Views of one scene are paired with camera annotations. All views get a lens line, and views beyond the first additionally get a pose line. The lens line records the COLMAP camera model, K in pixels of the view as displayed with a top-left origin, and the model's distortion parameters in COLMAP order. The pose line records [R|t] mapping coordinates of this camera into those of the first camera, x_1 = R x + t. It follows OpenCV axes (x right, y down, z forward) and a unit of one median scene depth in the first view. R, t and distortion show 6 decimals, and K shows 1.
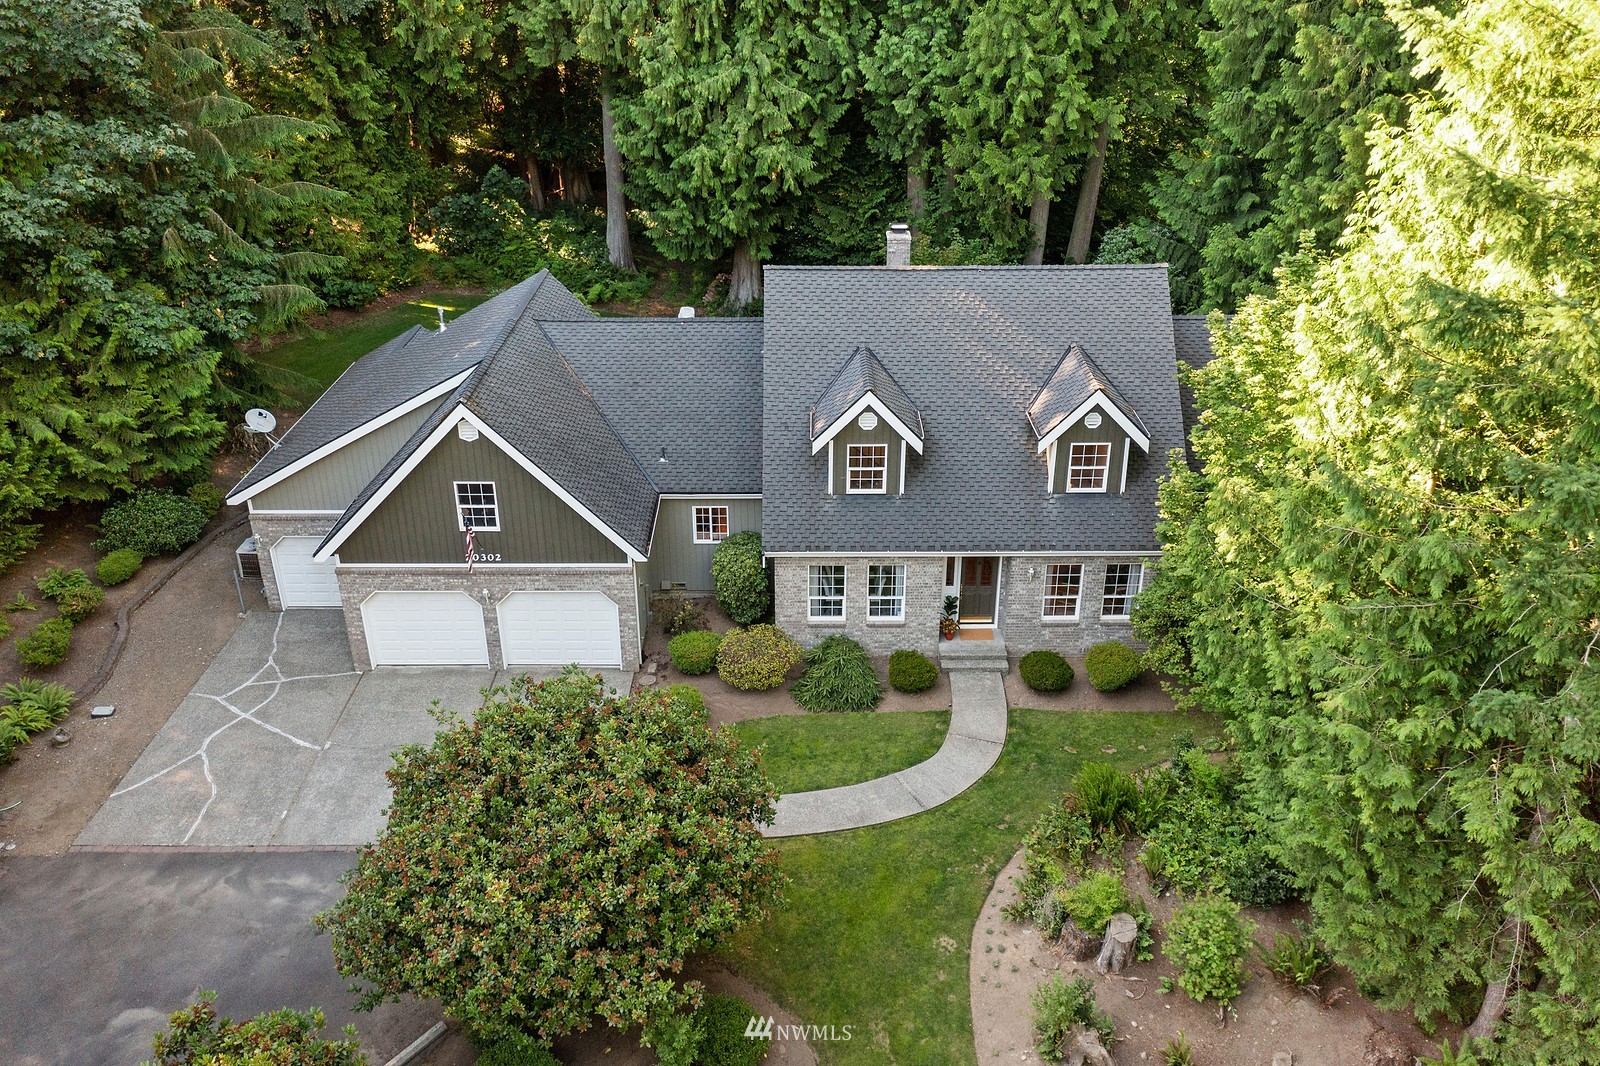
lens RADIAL K [[1265.6, 0, 800.0], [0, 1265.6, 533.0], [0, 0, 1]] dist [-0.003383, -0.006196]
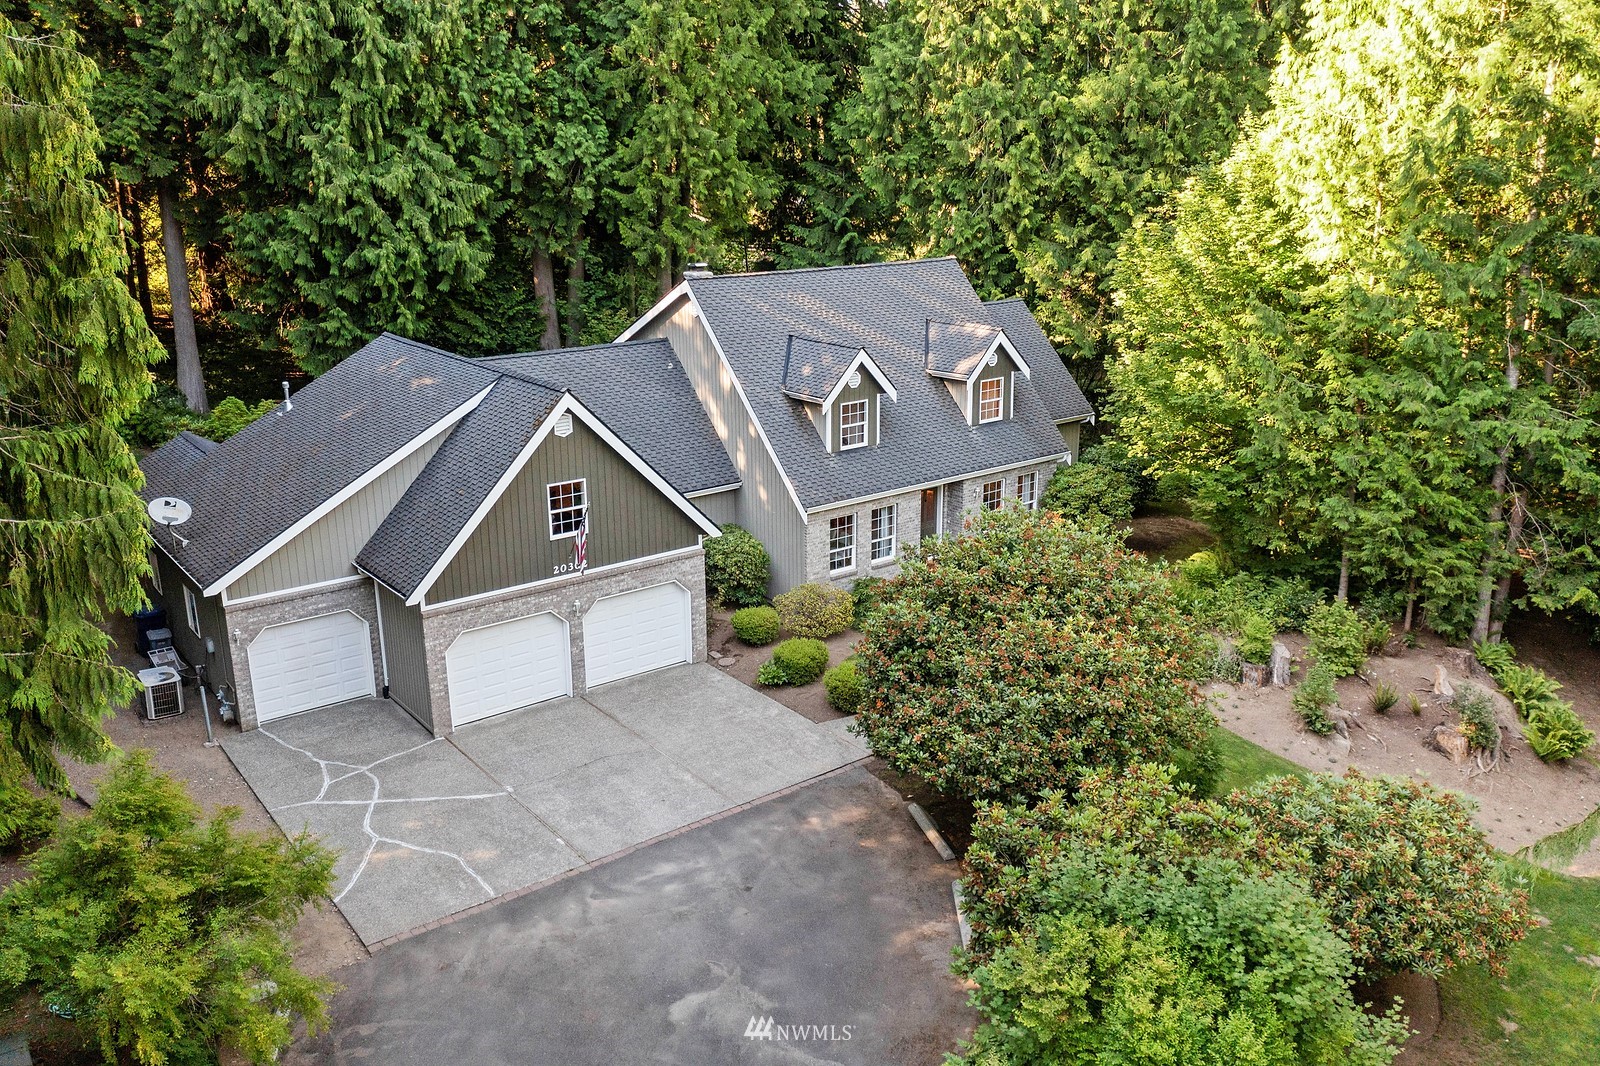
lens RADIAL K [[1265.6, 0, 800.0], [0, 1265.6, 533.0], [0, 0, 1]] dist [-0.003383, -0.006196]
pose [[0.788810, -0.180375, 0.587574, -0.655549], [0.282007, 0.955619, -0.085233, 0.122211], [-0.546123, 0.232933, 0.804669, 0.135807]]
